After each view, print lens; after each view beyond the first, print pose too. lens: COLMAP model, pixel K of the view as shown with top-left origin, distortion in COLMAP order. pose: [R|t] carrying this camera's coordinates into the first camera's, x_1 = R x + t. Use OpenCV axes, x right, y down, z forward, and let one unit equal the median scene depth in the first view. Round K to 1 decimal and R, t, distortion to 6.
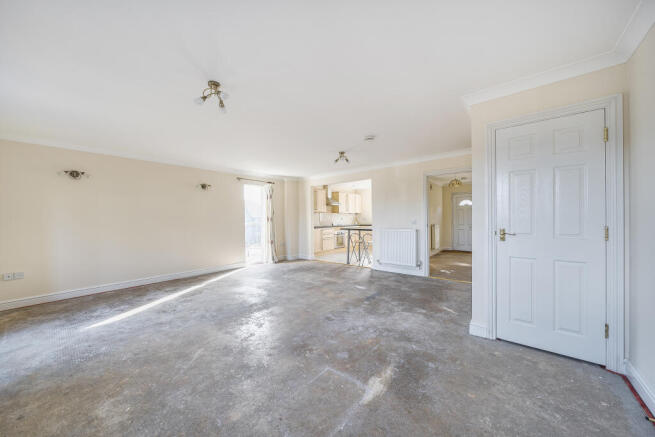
lens RADIAL K [[234.5, 0, 325.1], [0, 234.5, 217.0], [0, 0, 1]] dist [-0.004999, 0.000048]
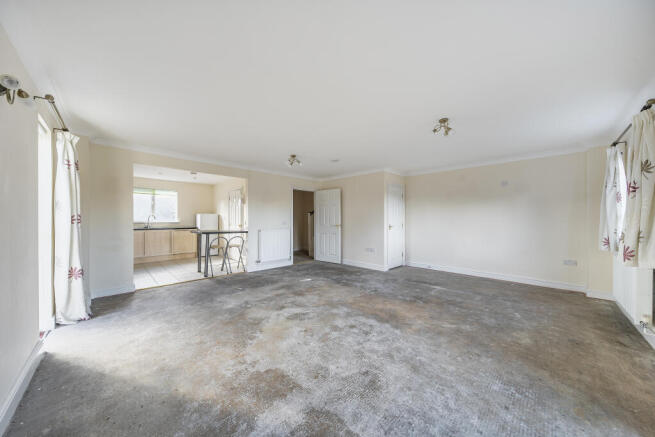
lens RADIAL K [[224.3, 0, 328.5], [0, 224.3, 222.1], [0, 0, 1]] dist [-0.000841, -0.000129]
pose [[0.078297, 0.001700, 0.996929, -1.310647], [-0.012892, 0.999917, -0.000693, 0.021862], [-0.996847, -0.012799, 0.078313, 1.135986]]
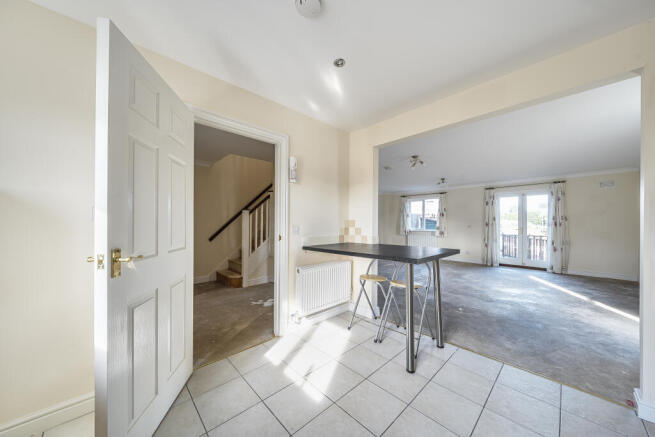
lens RADIAL K [[224.3, 0, 328.5], [0, 224.3, 222.1], [0, 0, 1]] dist [-0.000841, -0.000129]
pose [[-0.994333, 0.007994, 0.106009, 0.490452], [0.006247, 0.999839, -0.016801, 0.017819], [-0.106126, -0.016044, -0.994223, 2.906633]]
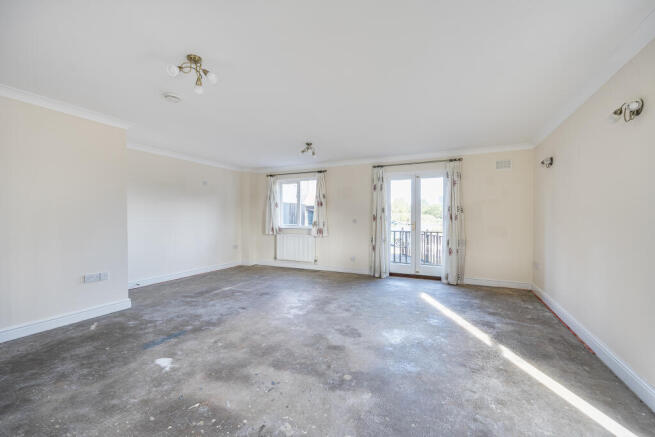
lens RADIAL K [[272.7, 0, 327.5], [0, 272.7, 218.5], [0, 0, 1]] dist [-0.000234, 0.000012]
pose [[-0.967031, 0.010412, -0.254447, -0.043909], [0.011852, 0.999921, -0.004124, 0.020999], [0.254384, -0.007004, -0.967078, 2.262609]]
